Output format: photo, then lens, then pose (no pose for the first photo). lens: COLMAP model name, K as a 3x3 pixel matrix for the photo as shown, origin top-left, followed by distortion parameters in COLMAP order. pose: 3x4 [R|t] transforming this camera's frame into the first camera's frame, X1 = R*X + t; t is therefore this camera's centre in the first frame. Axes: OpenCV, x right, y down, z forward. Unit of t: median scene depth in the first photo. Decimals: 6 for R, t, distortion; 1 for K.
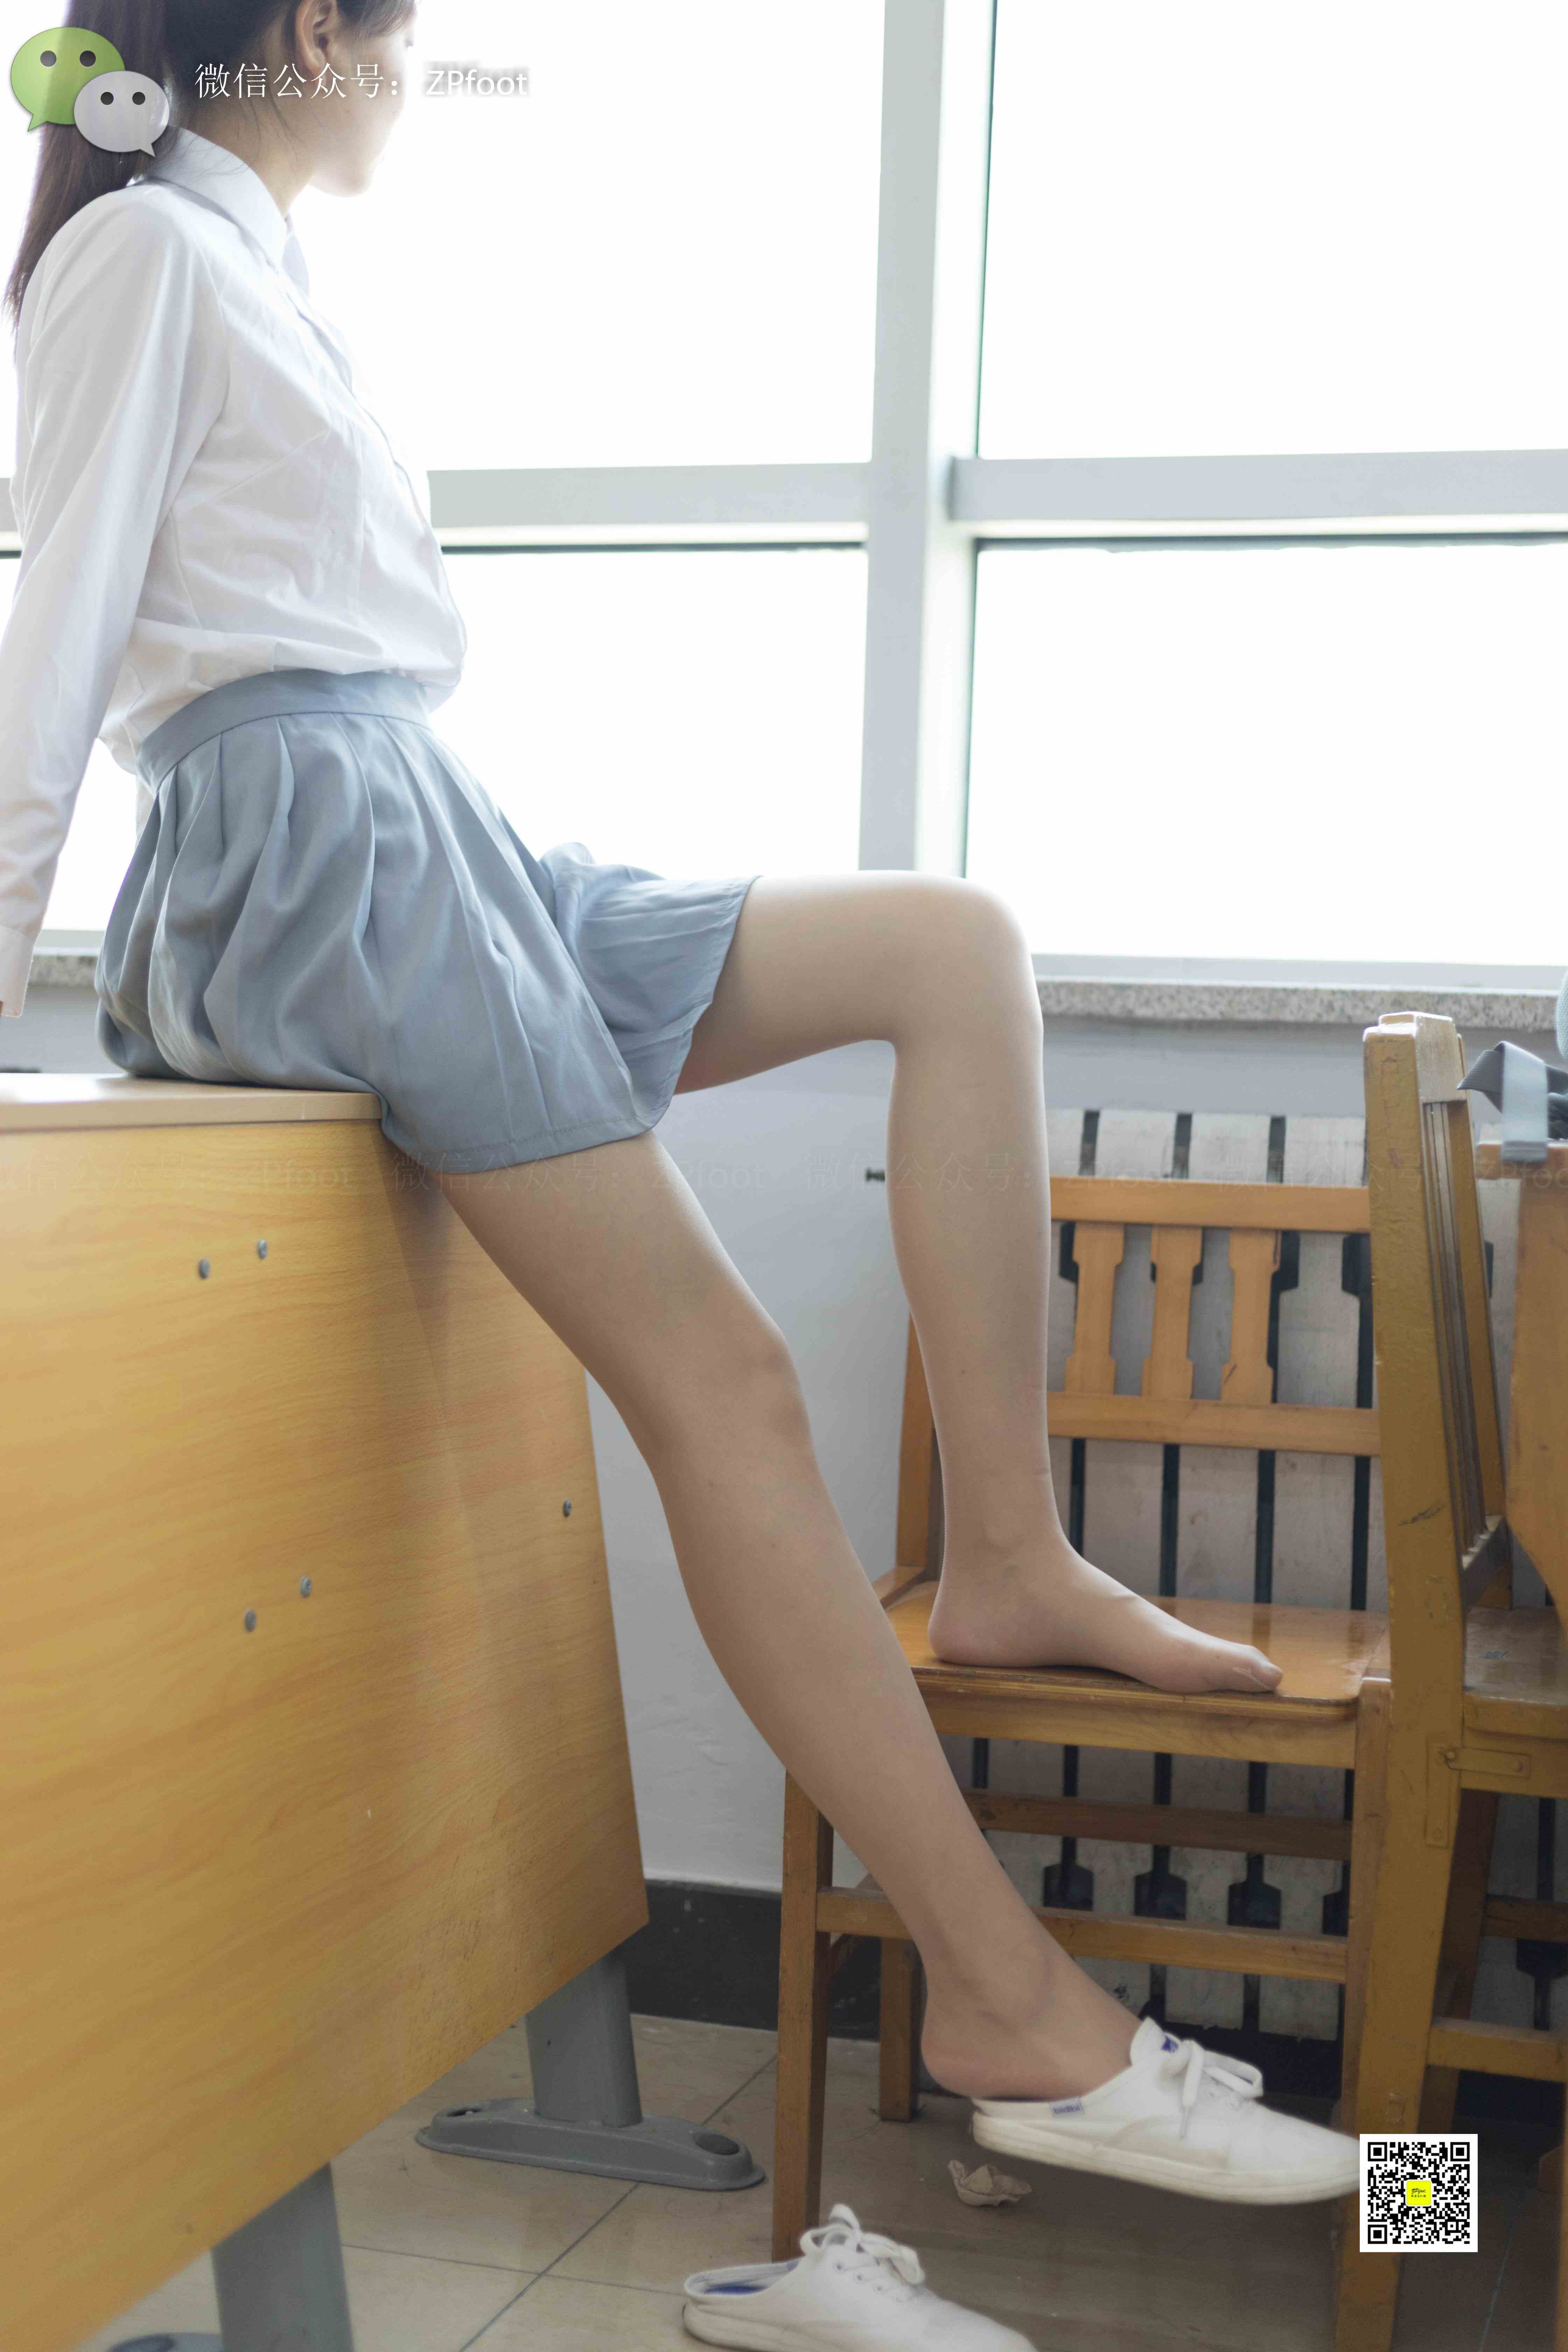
lens RADIAL K [[3366.4, 0, 784.0], [0, 3366.4, 1176.0], [0, 0, 1]] dist [-0.017579, 0.076787]
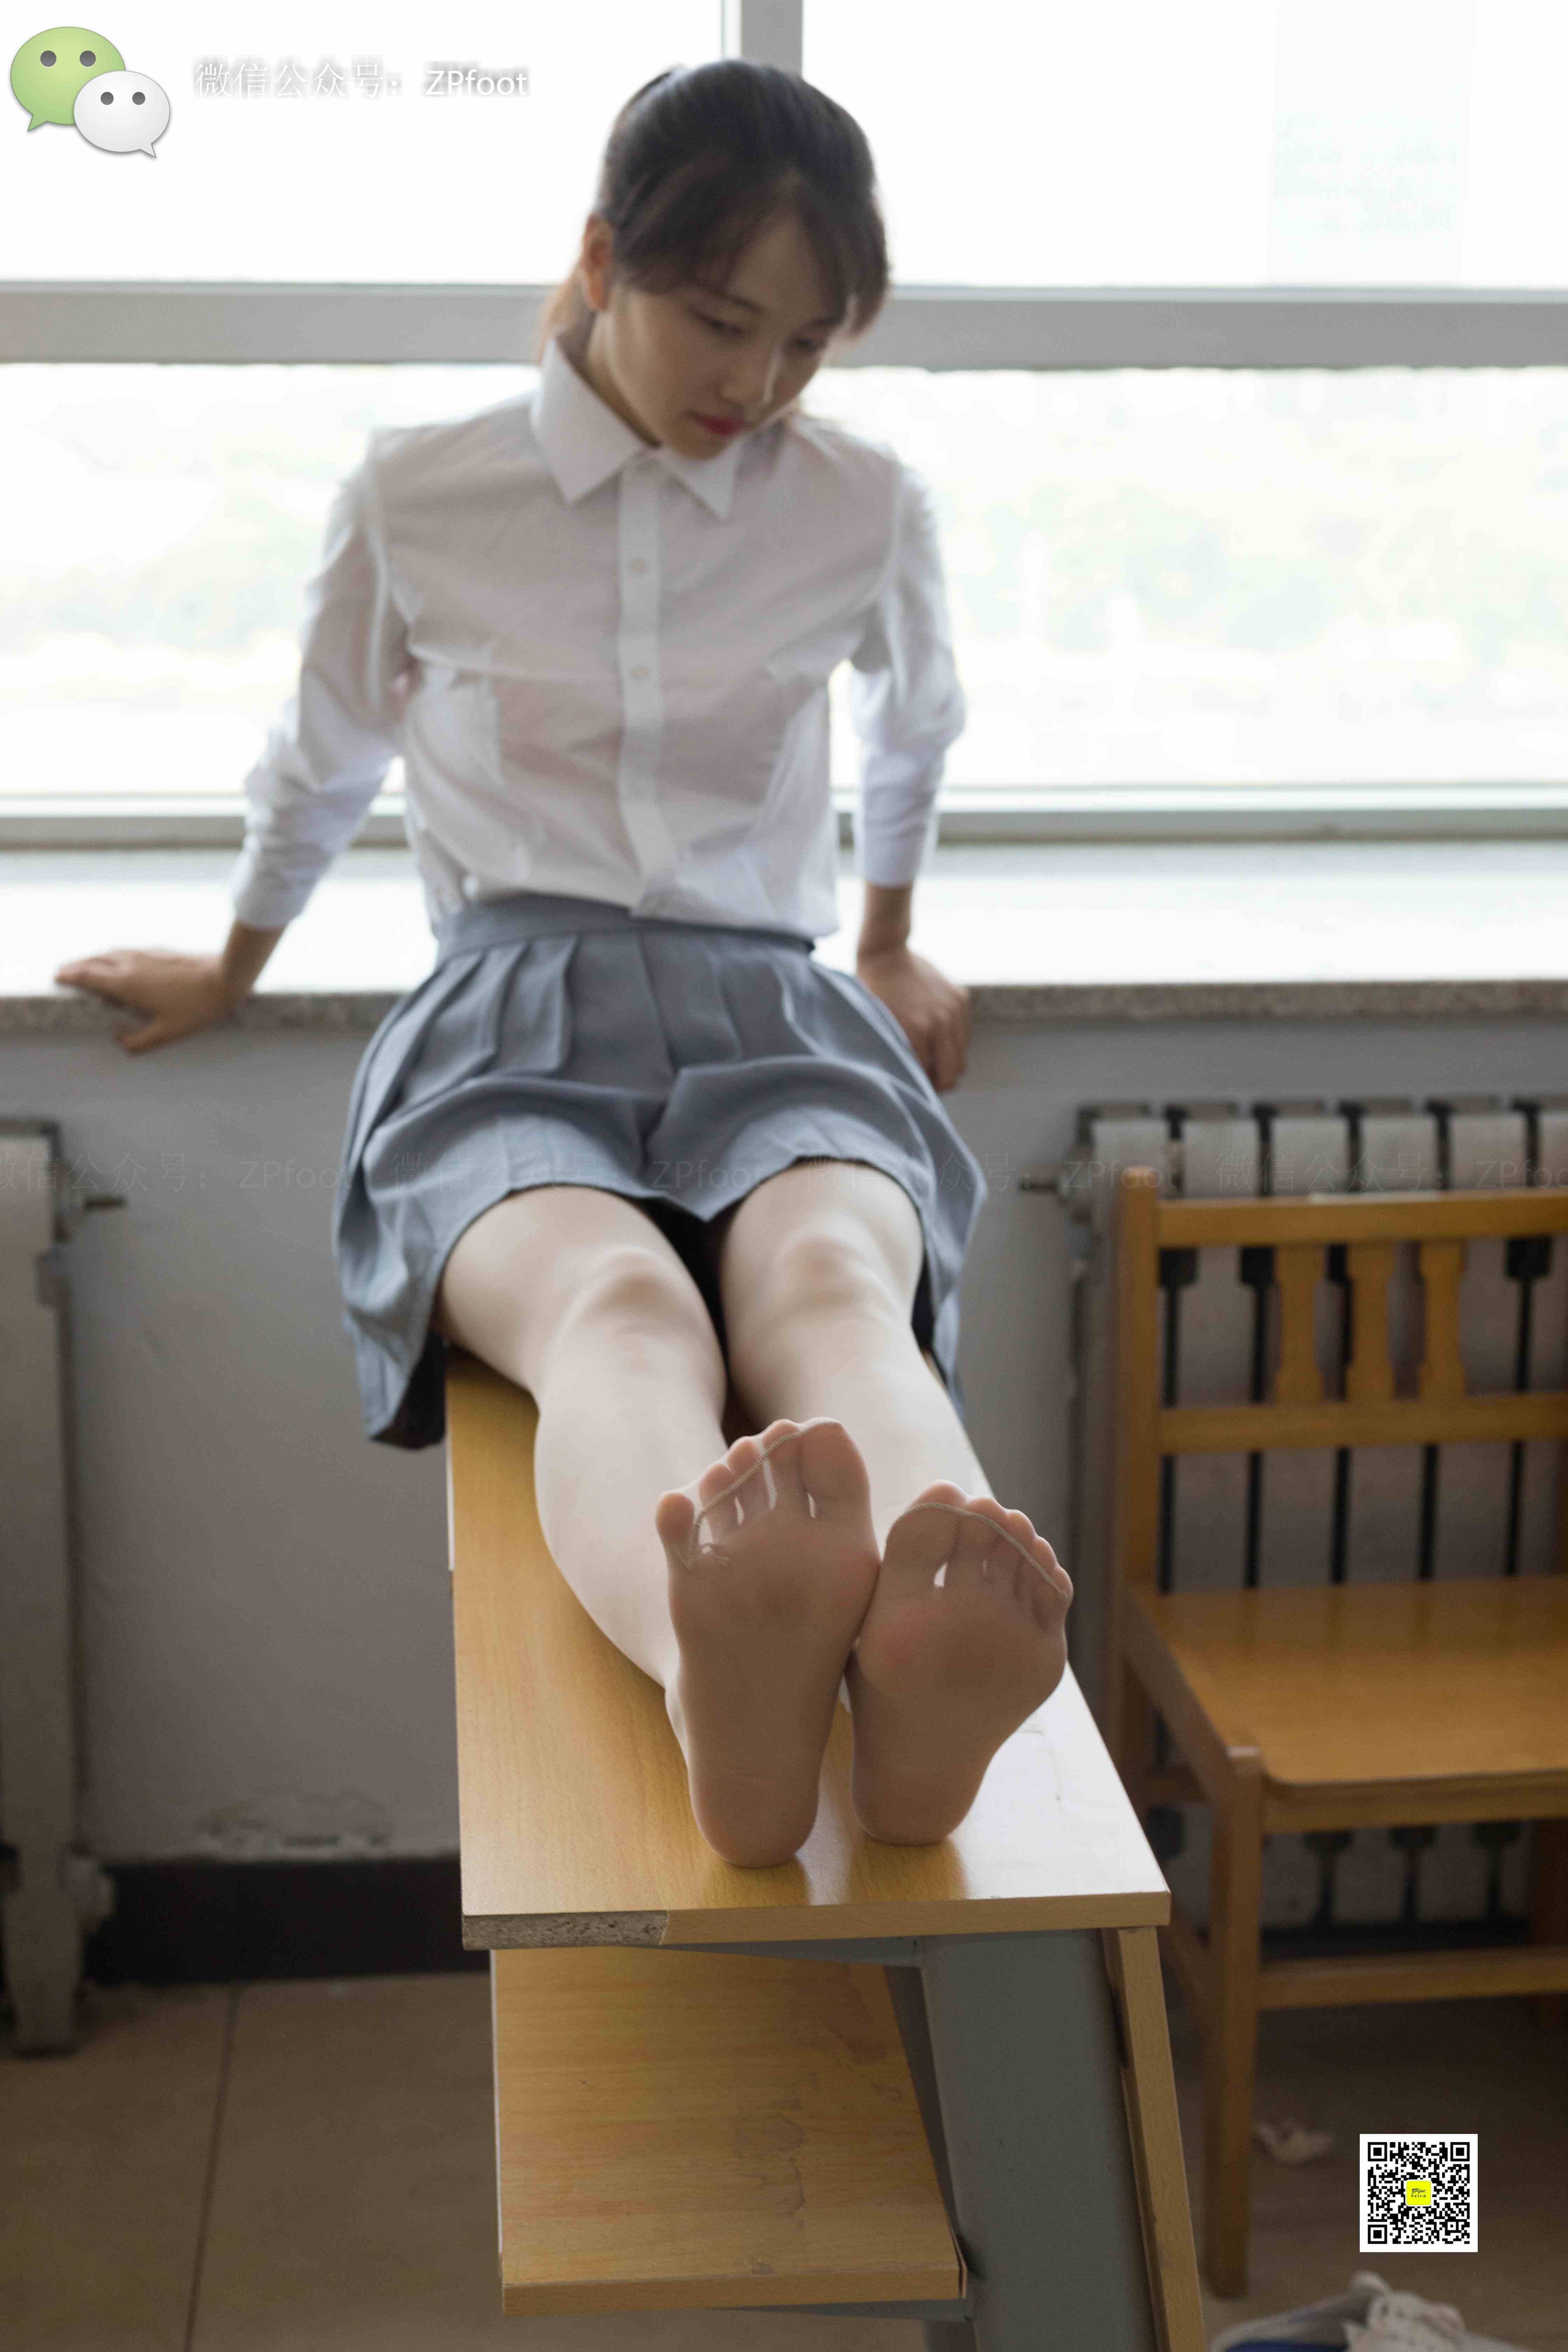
lens RADIAL K [[3412.6, 0, 784.0], [0, 3412.6, 1176.0], [0, 0, 1]] dist [-0.001613, 0.095399]
pose [[0.926931, -0.126619, 0.353223, -0.421756], [0.040562, 0.969642, 0.241142, -0.265534], [-0.373033, -0.209195, 0.903927, 0.110892]]
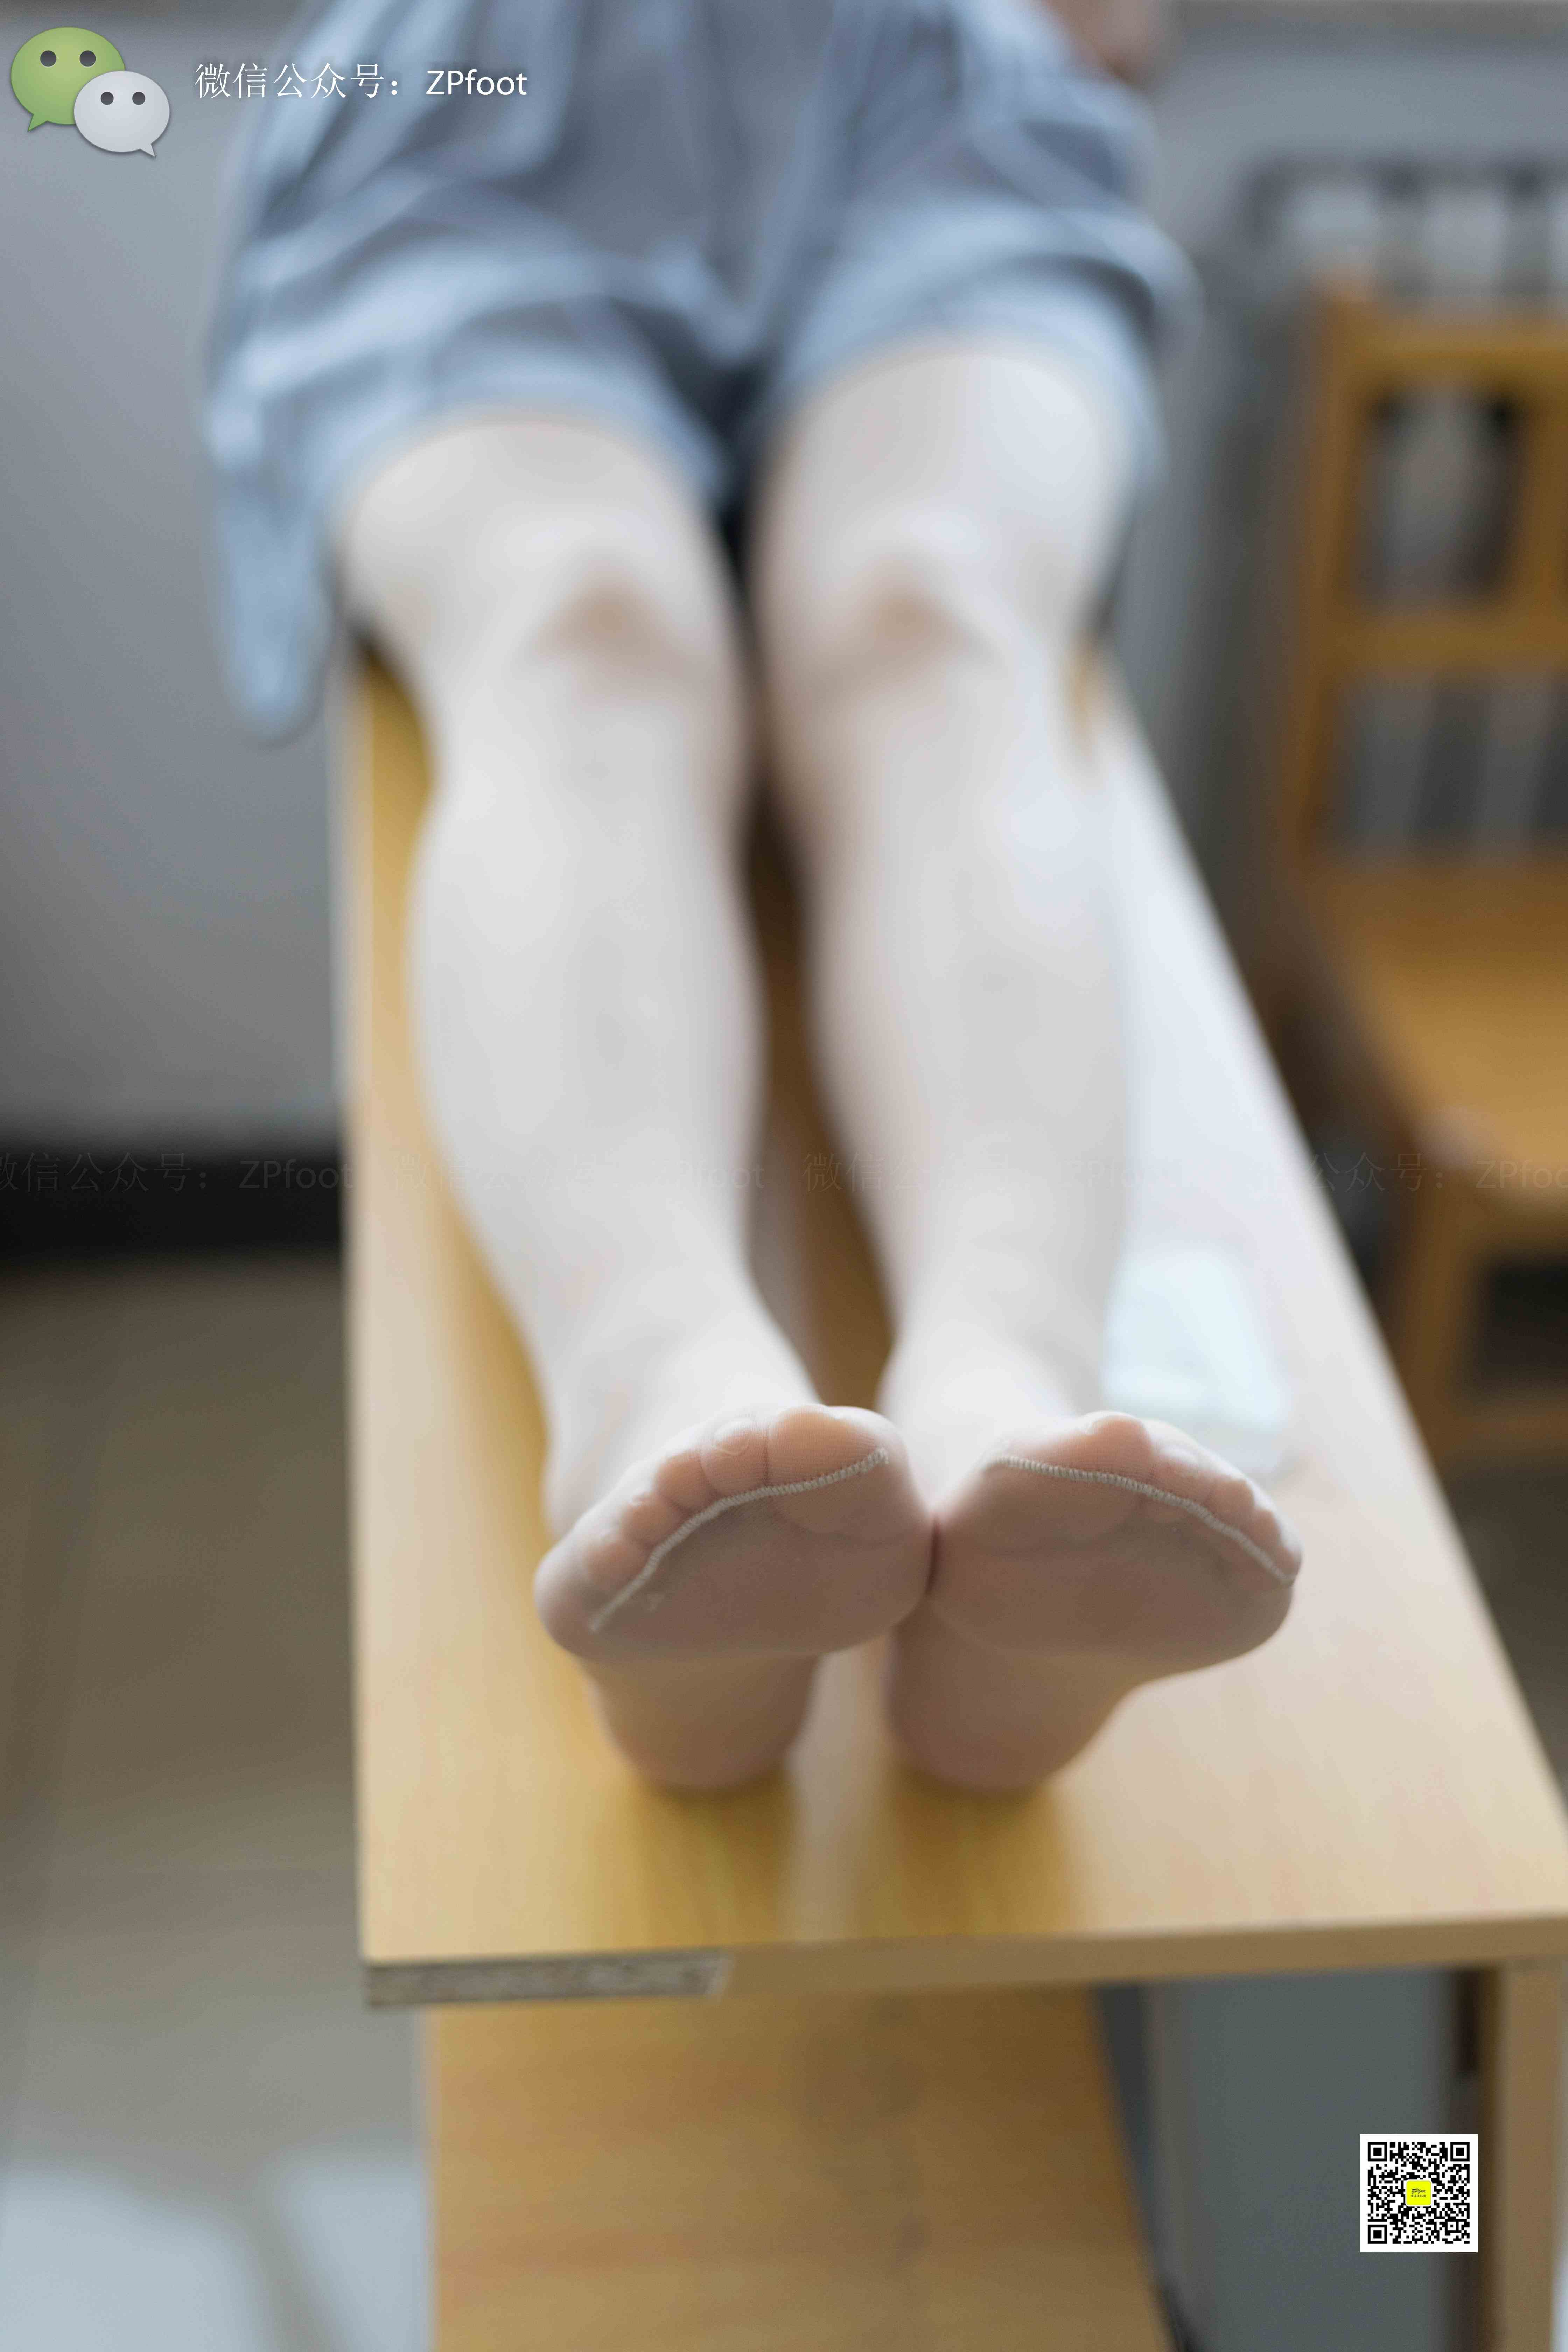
lens RADIAL K [[3412.6, 0, 784.0], [0, 3412.6, 1176.0], [0, 0, 1]] dist [-0.001613, 0.095399]
pose [[0.926150, -0.209882, 0.313361, -0.333694], [0.004621, 0.837108, 0.547018, -0.249627], [-0.377126, -0.505173, 0.776258, 0.395724]]
